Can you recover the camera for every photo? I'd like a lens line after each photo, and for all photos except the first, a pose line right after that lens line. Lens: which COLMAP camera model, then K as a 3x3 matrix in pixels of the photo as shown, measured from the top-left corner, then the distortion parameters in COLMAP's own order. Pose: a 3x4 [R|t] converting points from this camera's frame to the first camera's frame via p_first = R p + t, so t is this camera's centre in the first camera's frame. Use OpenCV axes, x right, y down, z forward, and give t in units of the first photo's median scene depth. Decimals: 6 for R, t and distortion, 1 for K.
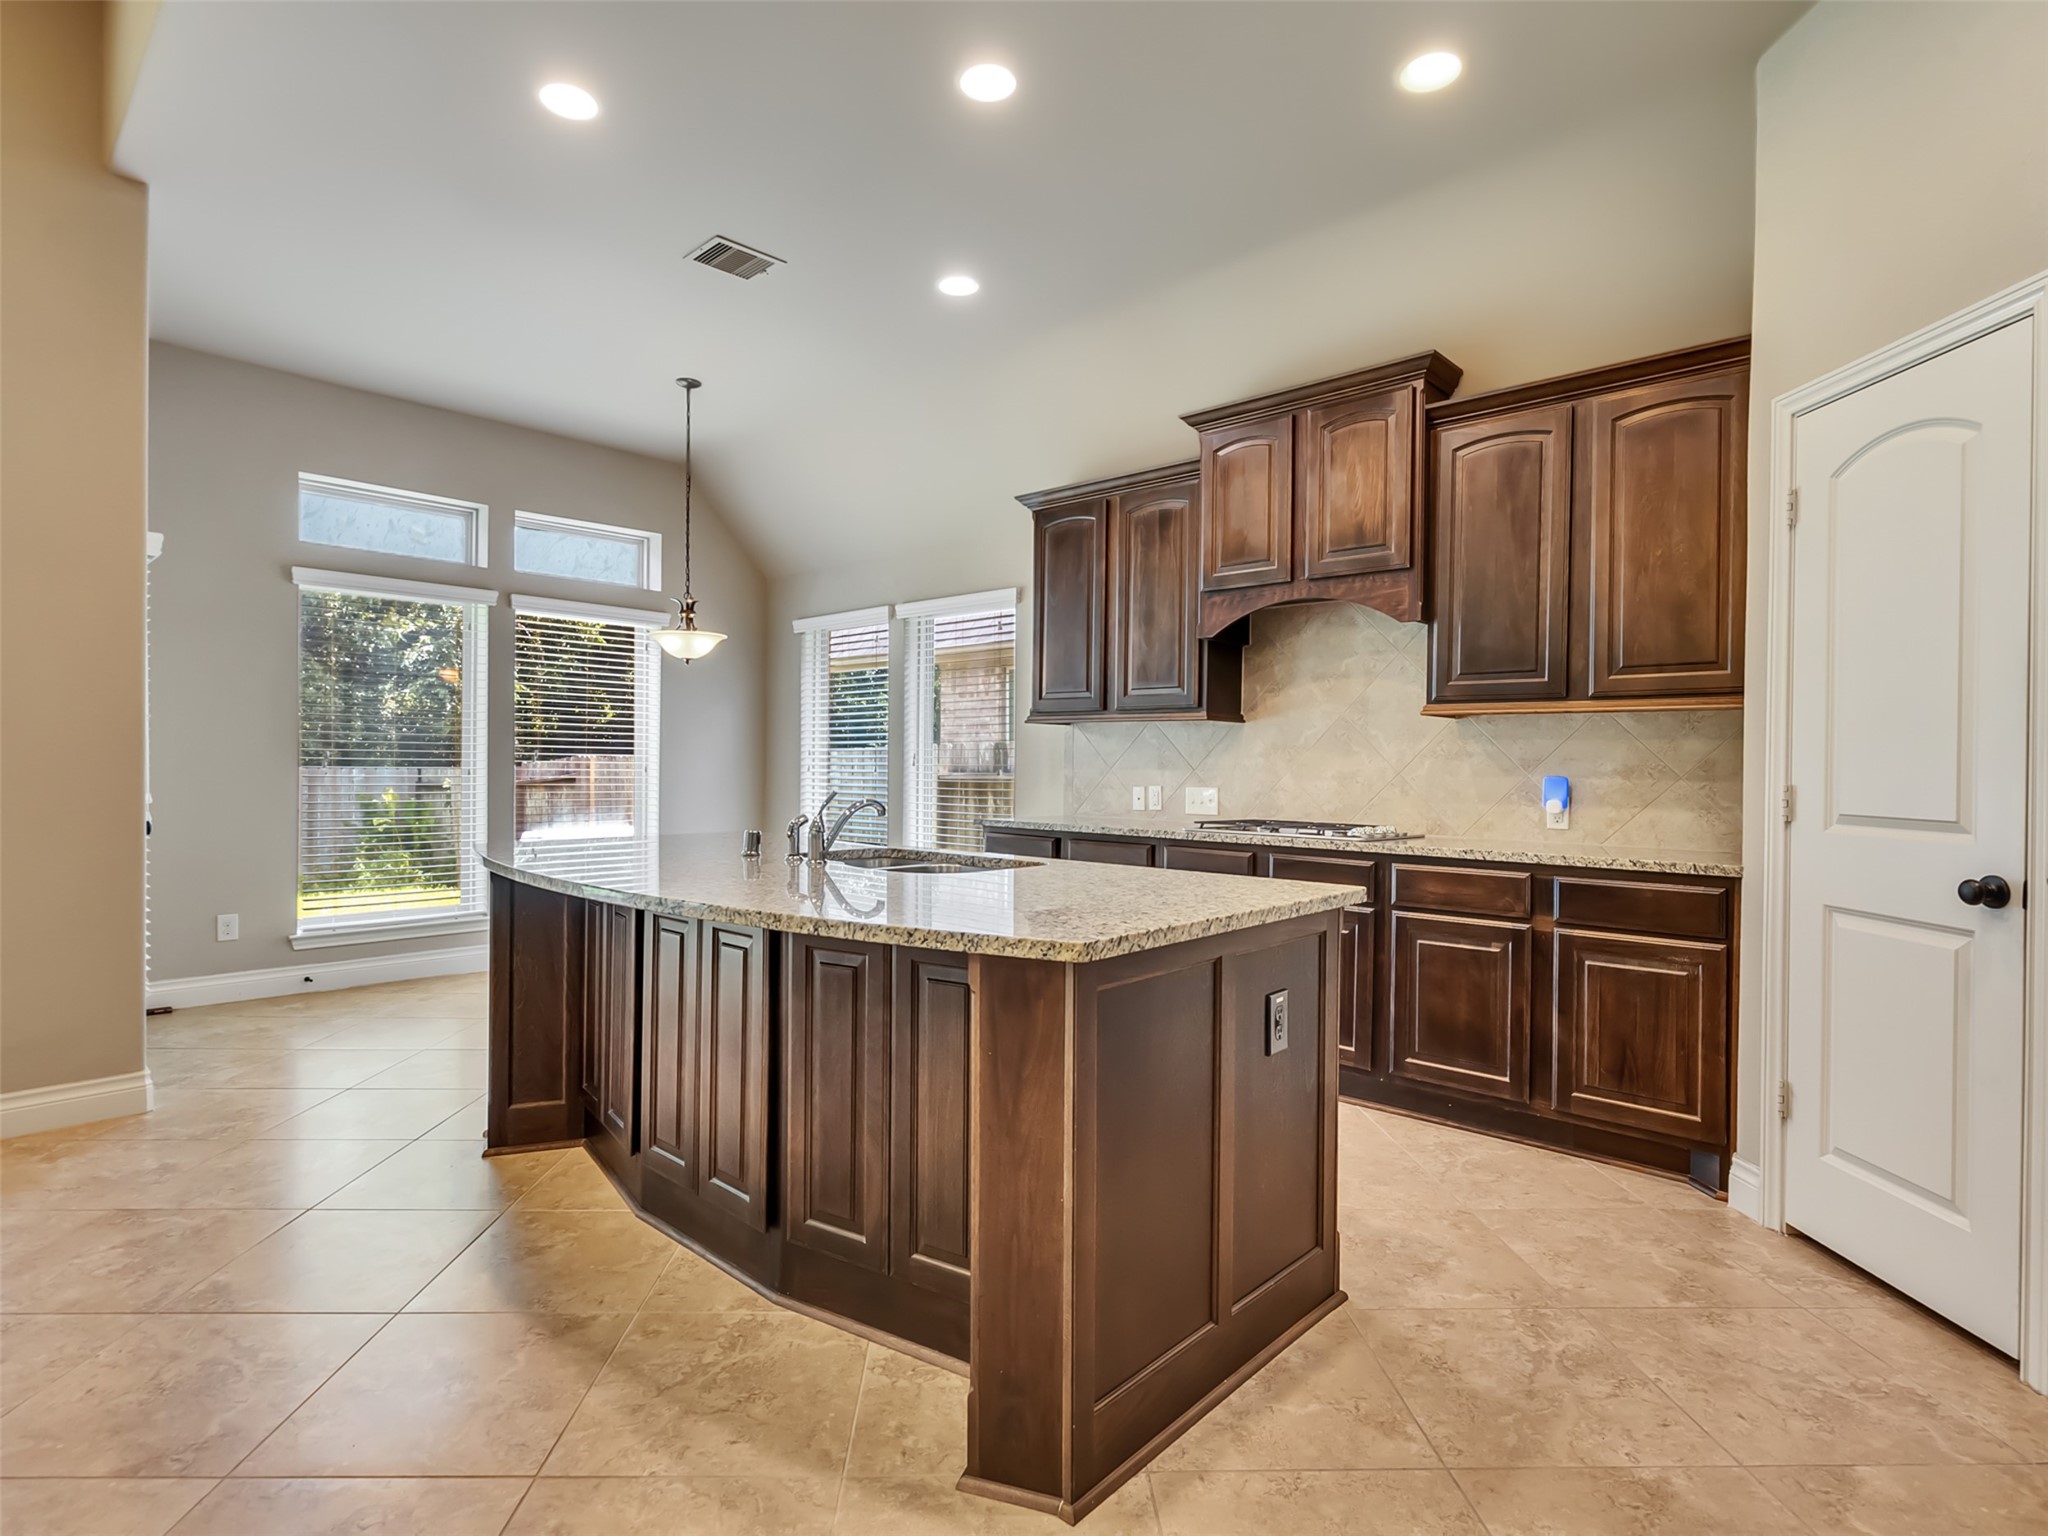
lens RADIAL K [[1047.1, 0, 1008.9], [0, 1047.1, 766.4], [0, 0, 1]] dist [-0.002697, 0.002072]
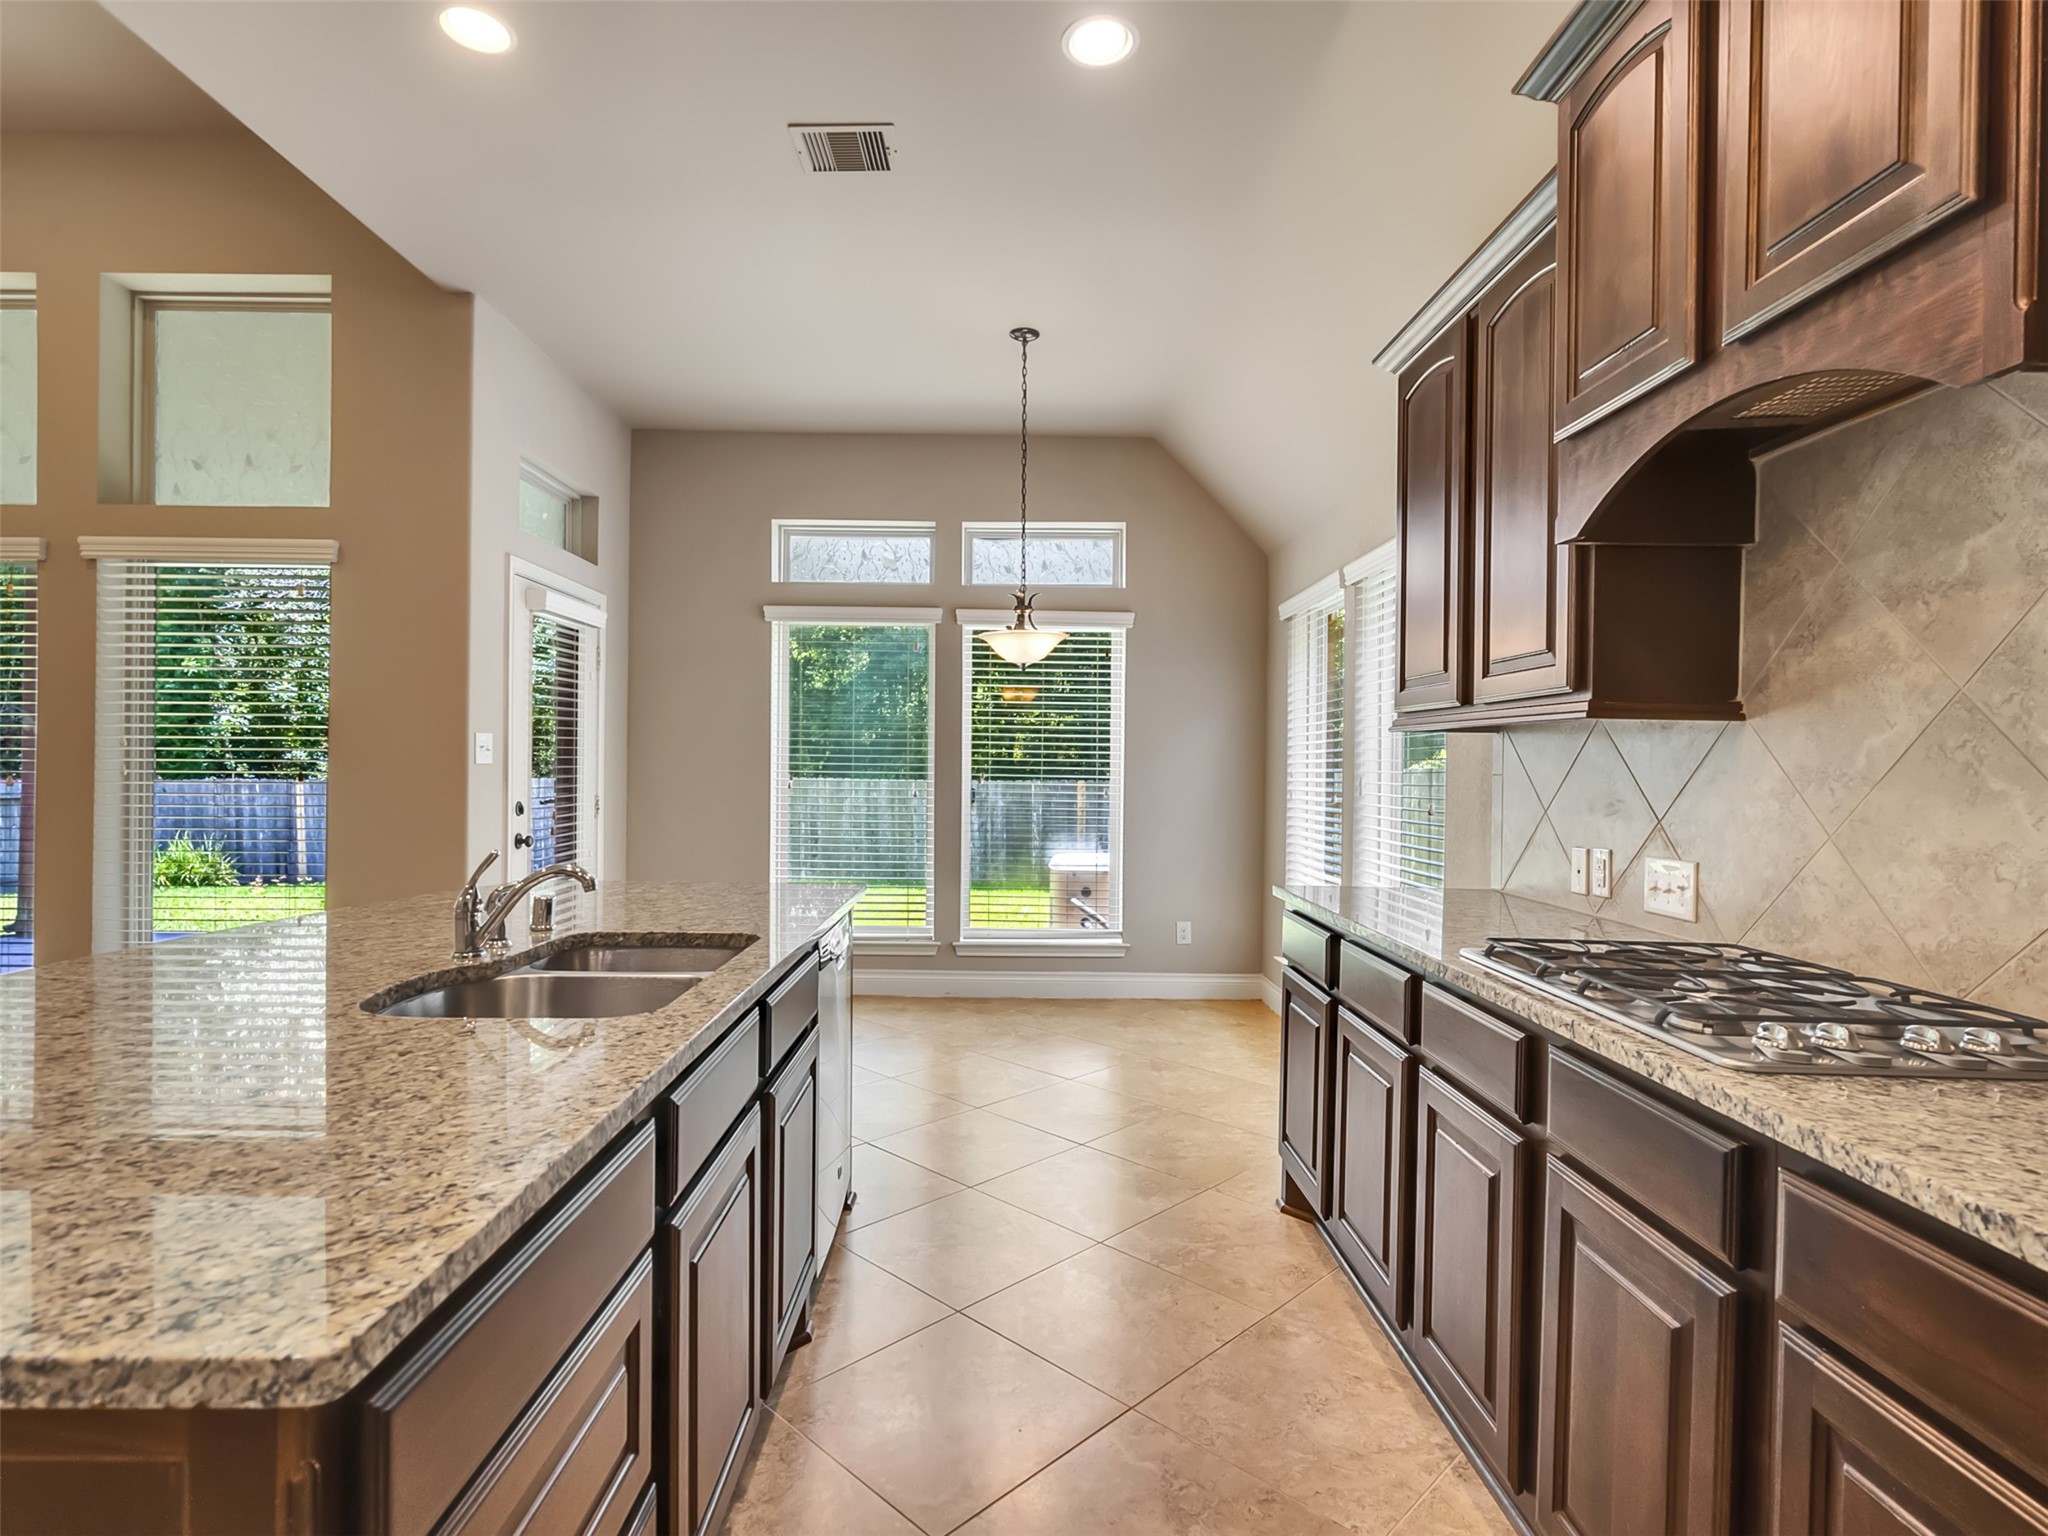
lens RADIAL K [[1047.1, 0, 1008.9], [0, 1047.1, 766.4], [0, 0, 1]] dist [-0.002697, 0.002072]
pose [[0.692998, -0.000404, -0.720939, 0.406995], [-0.007799, 0.999937, -0.008056, -0.019969], [0.720897, 0.011205, 0.692952, 0.585911]]
